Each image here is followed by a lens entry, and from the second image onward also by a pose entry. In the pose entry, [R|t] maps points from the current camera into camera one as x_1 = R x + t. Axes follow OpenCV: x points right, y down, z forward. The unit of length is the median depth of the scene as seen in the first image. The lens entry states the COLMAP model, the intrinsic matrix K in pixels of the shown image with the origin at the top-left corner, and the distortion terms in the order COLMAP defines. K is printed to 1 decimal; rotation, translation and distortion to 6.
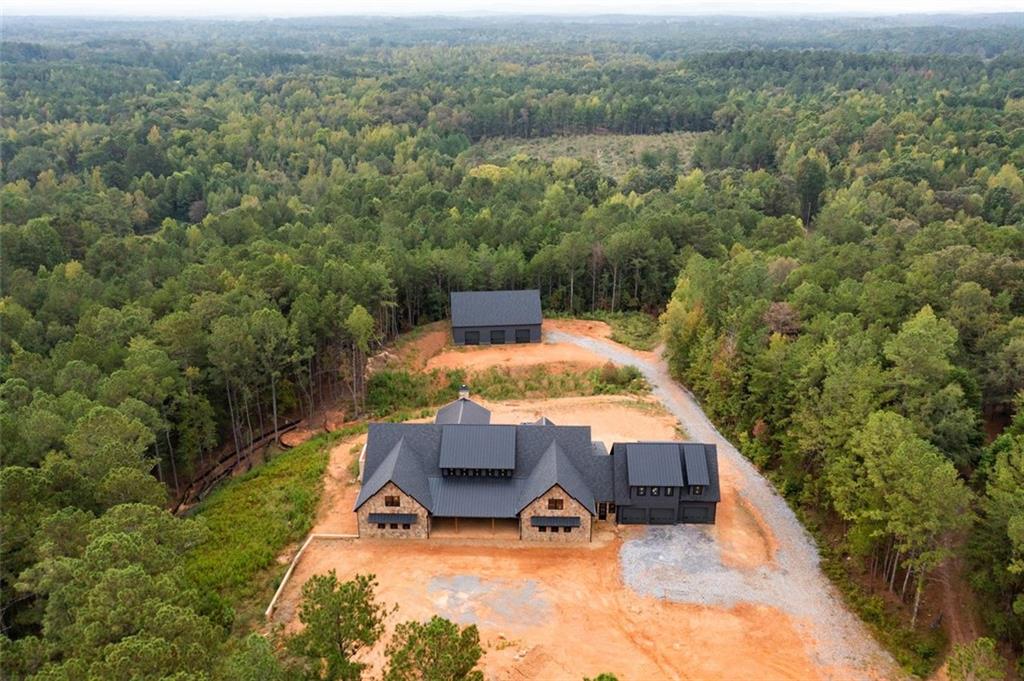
lens RADIAL K [[837.1, 0, 512.0], [0, 837.1, 340.5], [0, 0, 1]] dist [-0.008826, 0.003567]
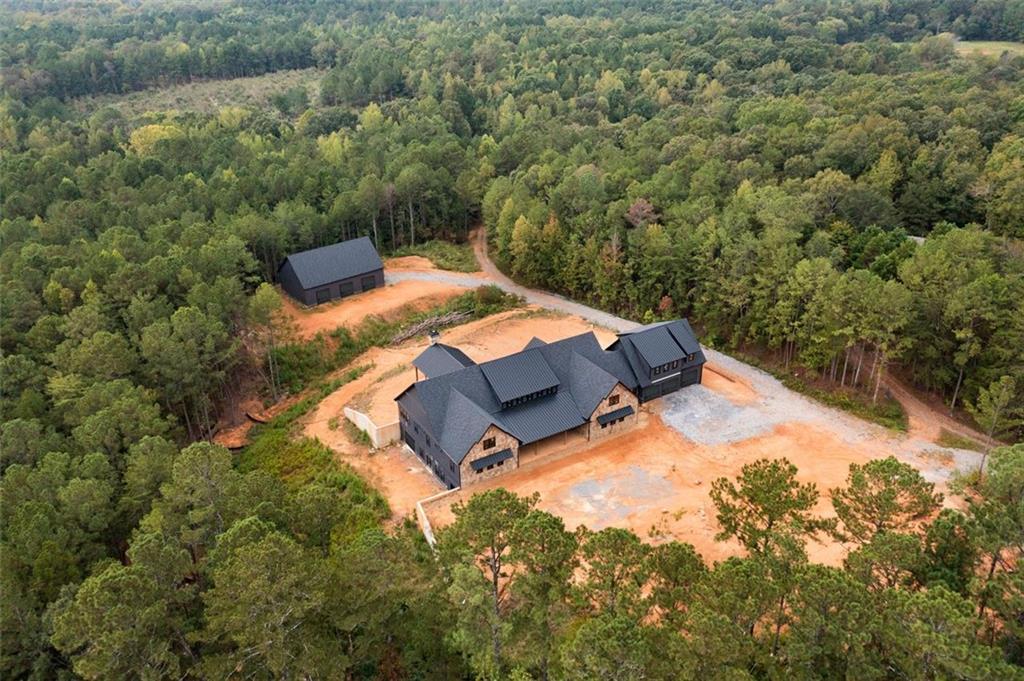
lens RADIAL K [[803.5, 0, 512.0], [0, 803.5, 340.5], [0, 0, 1]] dist [-0.008028, -0.001648]
pose [[0.839102, -0.254912, 0.480549, -0.379808], [0.213459, 0.966848, 0.140145, -0.043879], [-0.500343, -0.015018, 0.865697, 0.083210]]
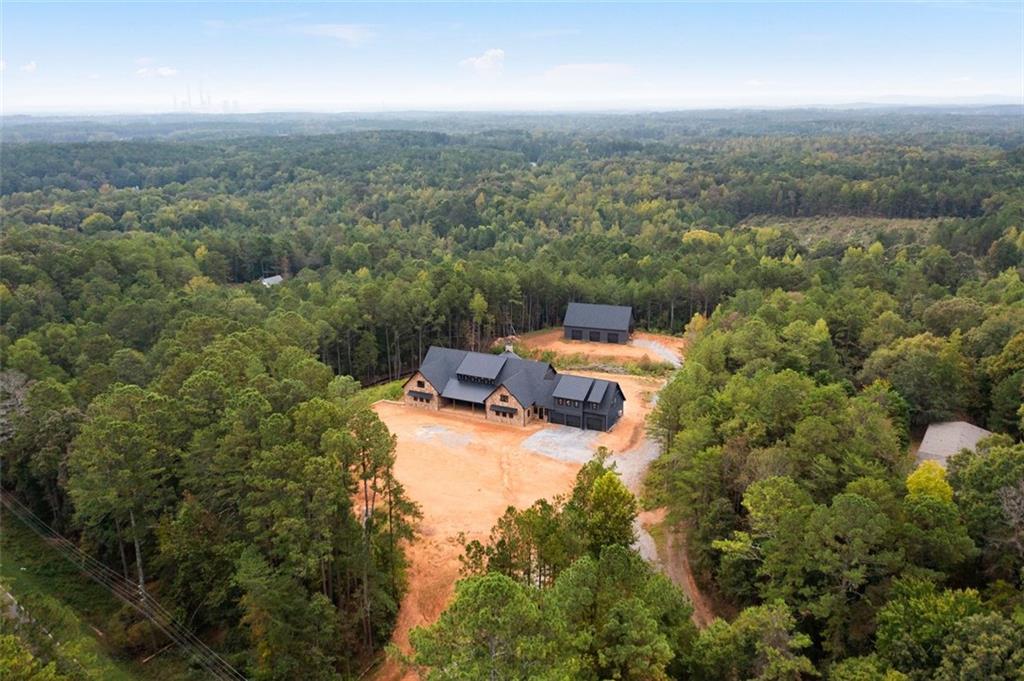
lens RADIAL K [[803.5, 0, 512.0], [0, 803.5, 340.5], [0, 0, 1]] dist [-0.008028, -0.001648]
pose [[0.903963, 0.109260, -0.413416, 0.474964], [-0.146110, 0.987538, -0.058488, 0.115745], [0.401874, 0.113276, 0.908662, -0.302184]]
